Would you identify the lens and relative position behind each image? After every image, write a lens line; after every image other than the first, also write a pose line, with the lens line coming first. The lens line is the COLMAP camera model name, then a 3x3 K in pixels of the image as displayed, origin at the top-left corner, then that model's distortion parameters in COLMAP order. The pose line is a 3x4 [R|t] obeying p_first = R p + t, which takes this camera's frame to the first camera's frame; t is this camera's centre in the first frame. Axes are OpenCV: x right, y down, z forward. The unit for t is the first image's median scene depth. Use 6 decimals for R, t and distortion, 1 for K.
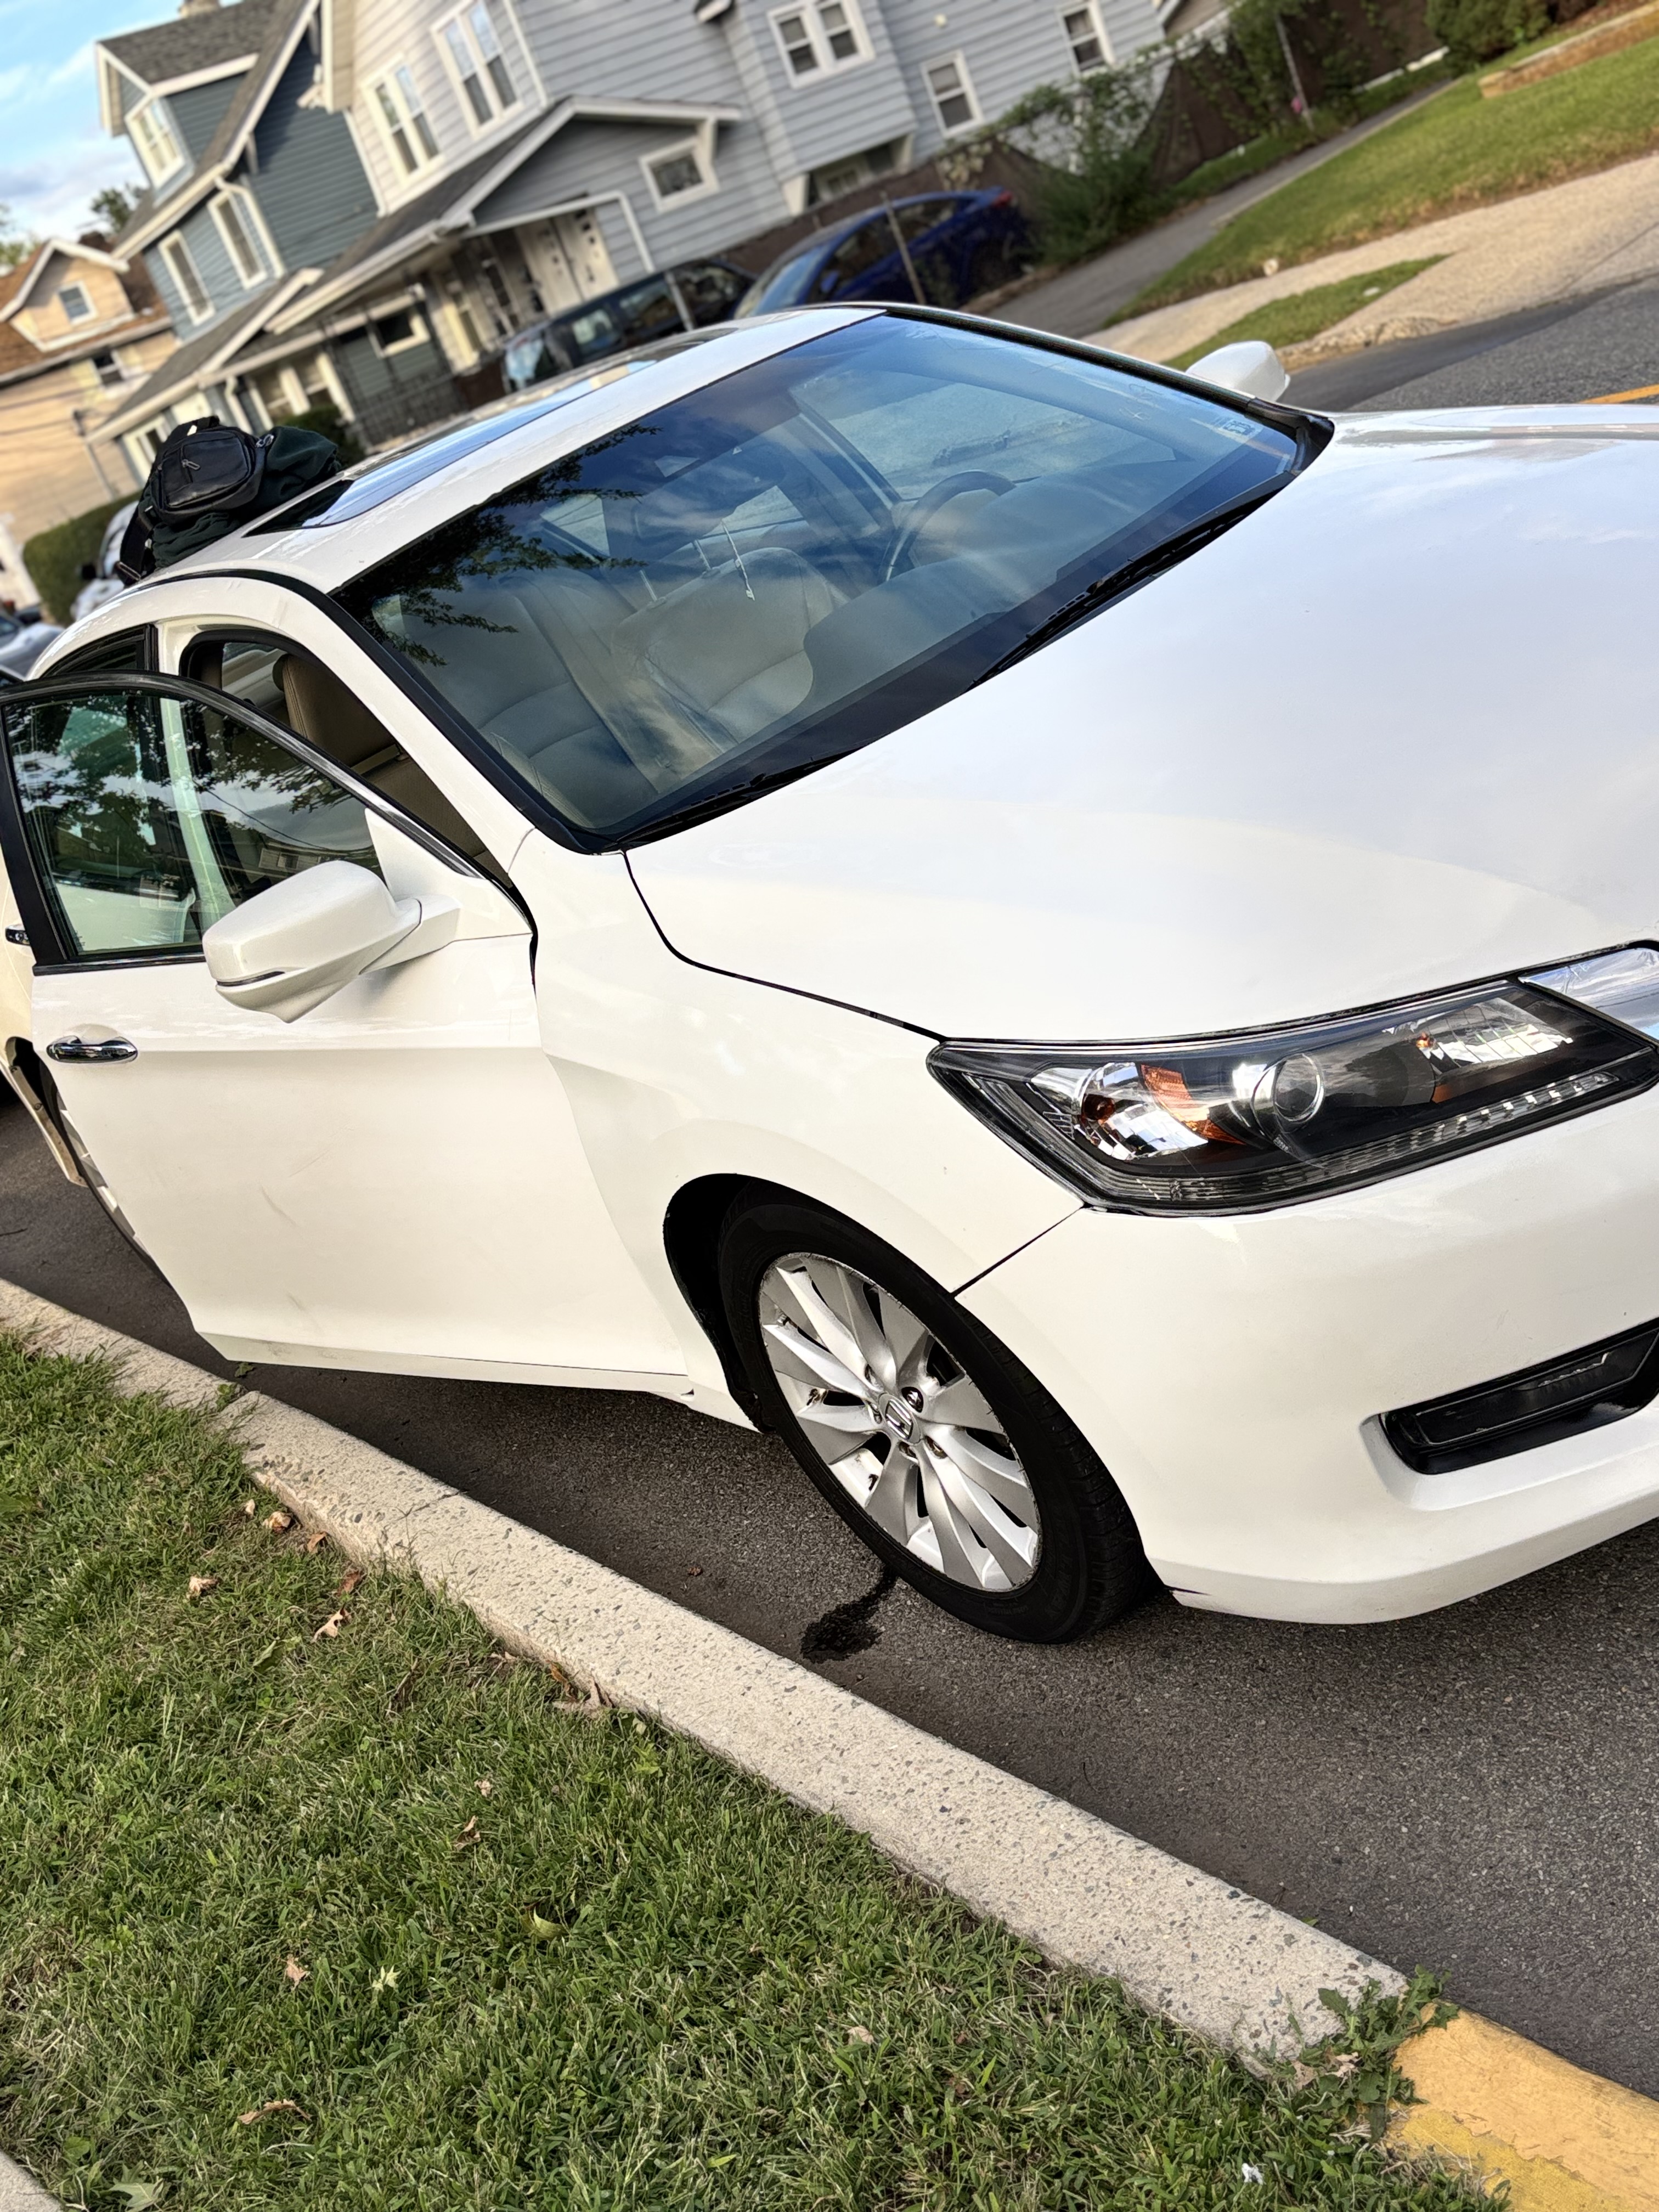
lens RADIAL K [[2242.5, 0, 777.2], [0, 2242.5, 1112.8], [0, 0, 1]] dist [-0.004860, 0.025685]
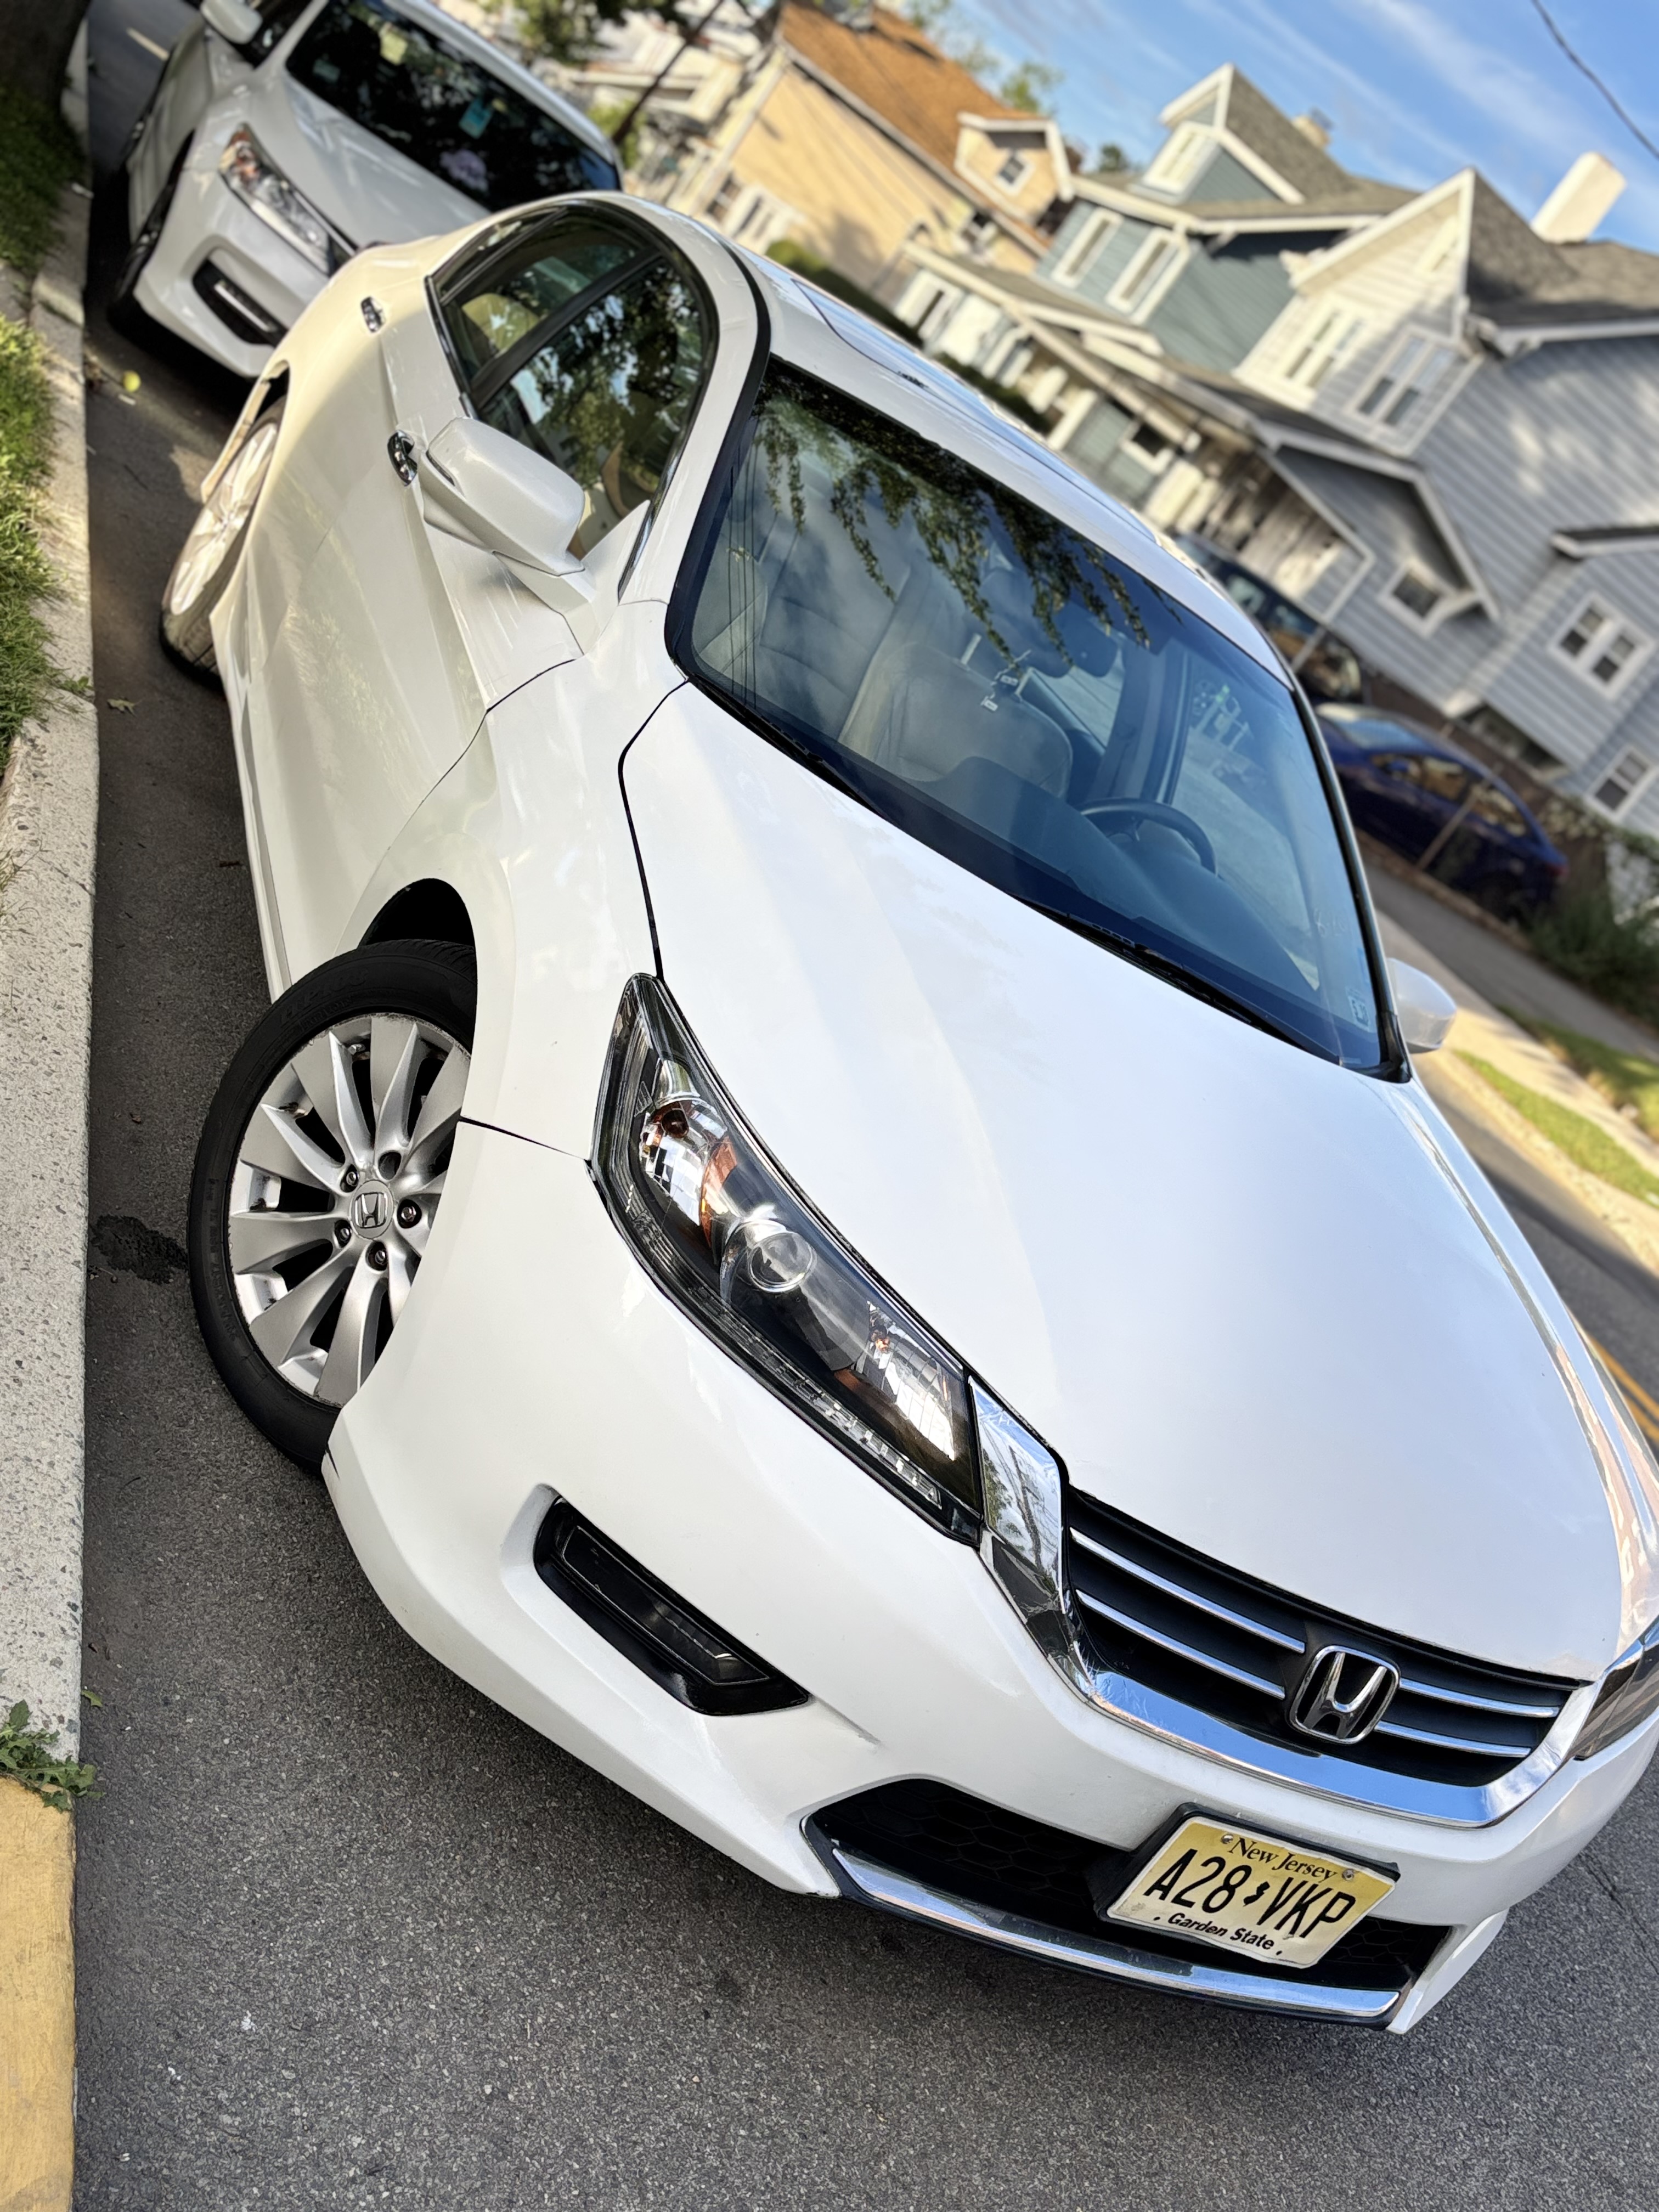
lens RADIAL K [[2248.3, 0, 833.5], [0, 2248.3, 1017.4], [0, 0, 1]] dist [0.002159, 0.027416]
pose [[0.521859, 0.852759, -0.021544, 0.112097], [-0.850727, 0.518428, -0.086578, -0.000381], [-0.062661, 0.063510, 0.996012, -0.046729]]
